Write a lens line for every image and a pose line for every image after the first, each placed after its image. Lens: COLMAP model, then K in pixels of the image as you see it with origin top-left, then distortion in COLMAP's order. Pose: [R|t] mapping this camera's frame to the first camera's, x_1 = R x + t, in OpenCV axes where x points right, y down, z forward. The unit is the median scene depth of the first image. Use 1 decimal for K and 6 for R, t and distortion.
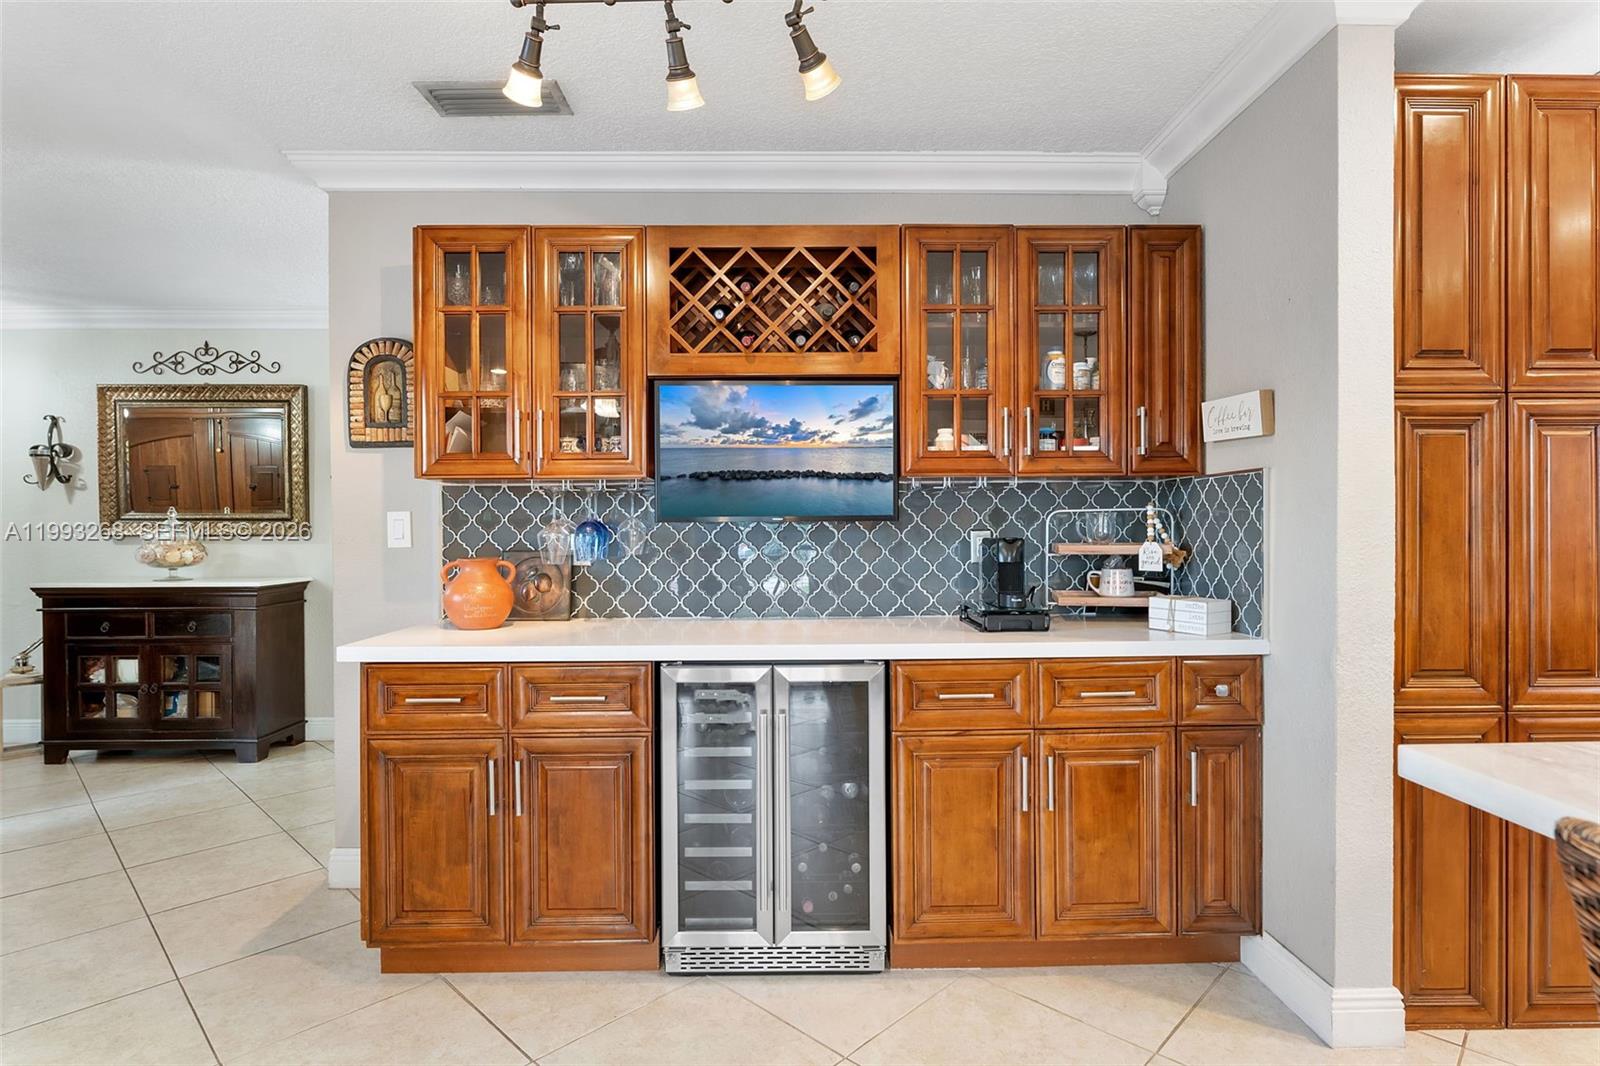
lens RADIAL K [[839.0, 0, 799.7], [0, 839.0, 535.5], [0, 0, 1]] dist [-0.000968, -0.000866]
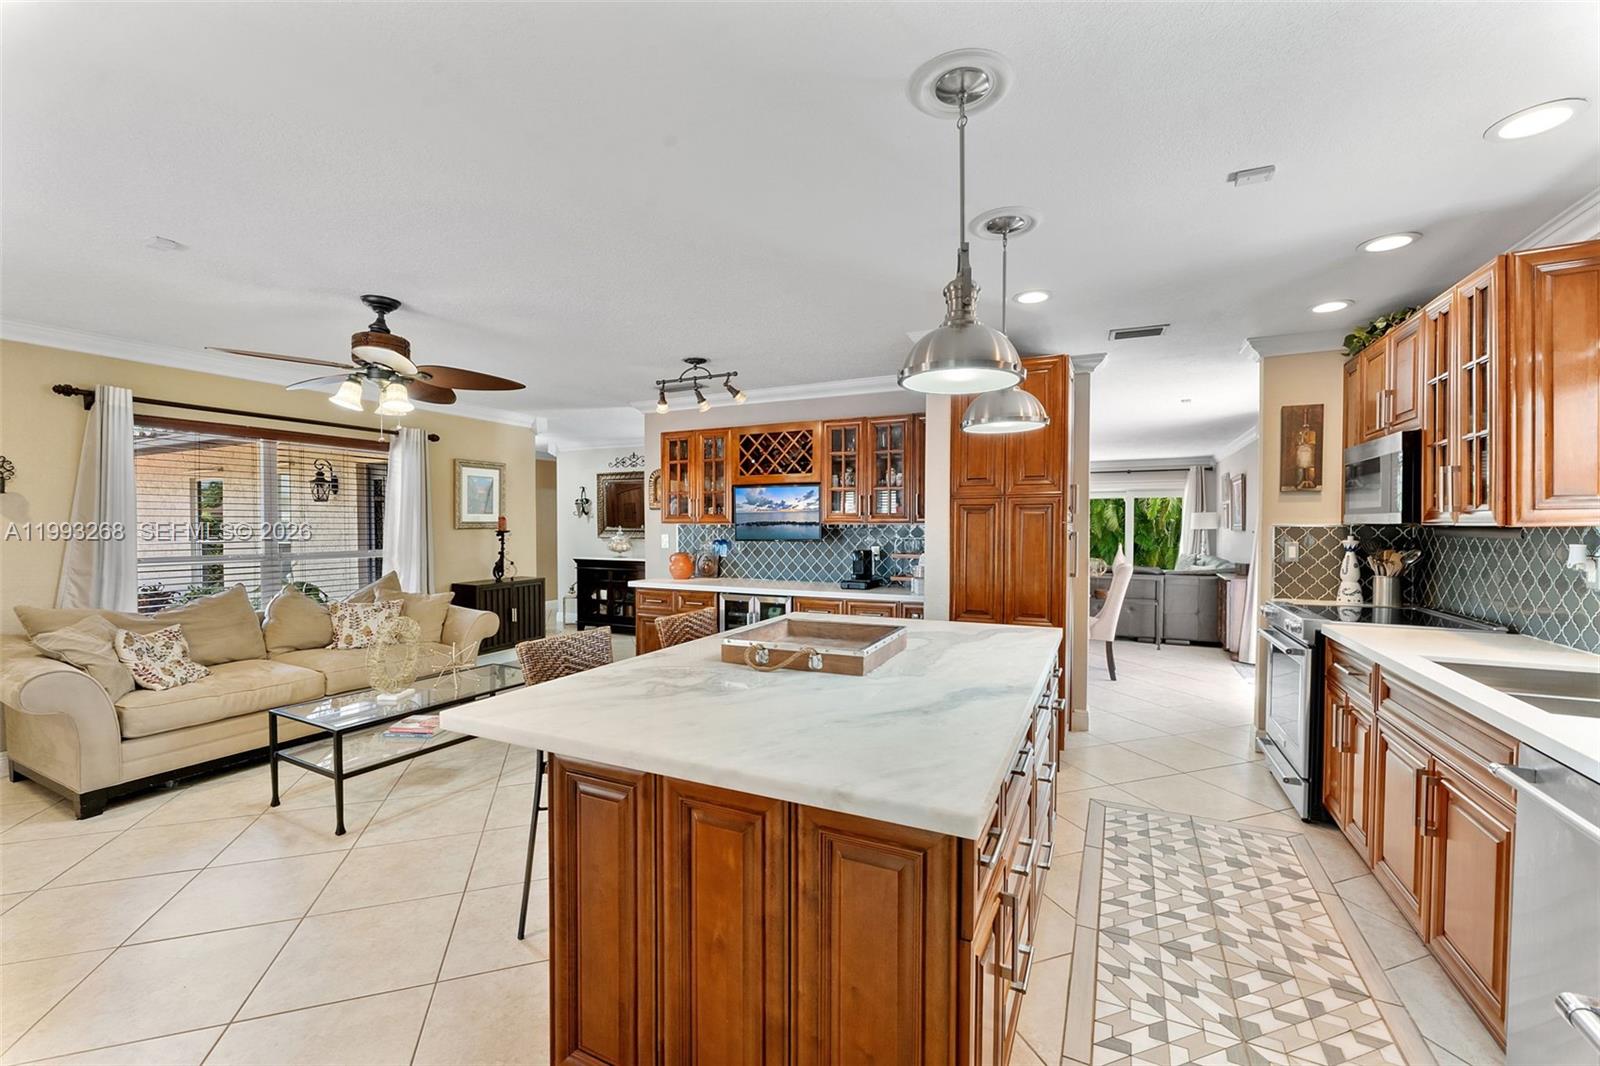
lens RADIAL K [[650.1, 0, 799.3], [0, 650.1, 531.6], [0, 0, 1]] dist [0.000158, 0.000003]
pose [[0.896214, 0.008721, -0.443536, 0.893650], [-0.006419, 0.999957, 0.006692, -0.059270], [0.443575, -0.003150, 0.896232, -0.711667]]
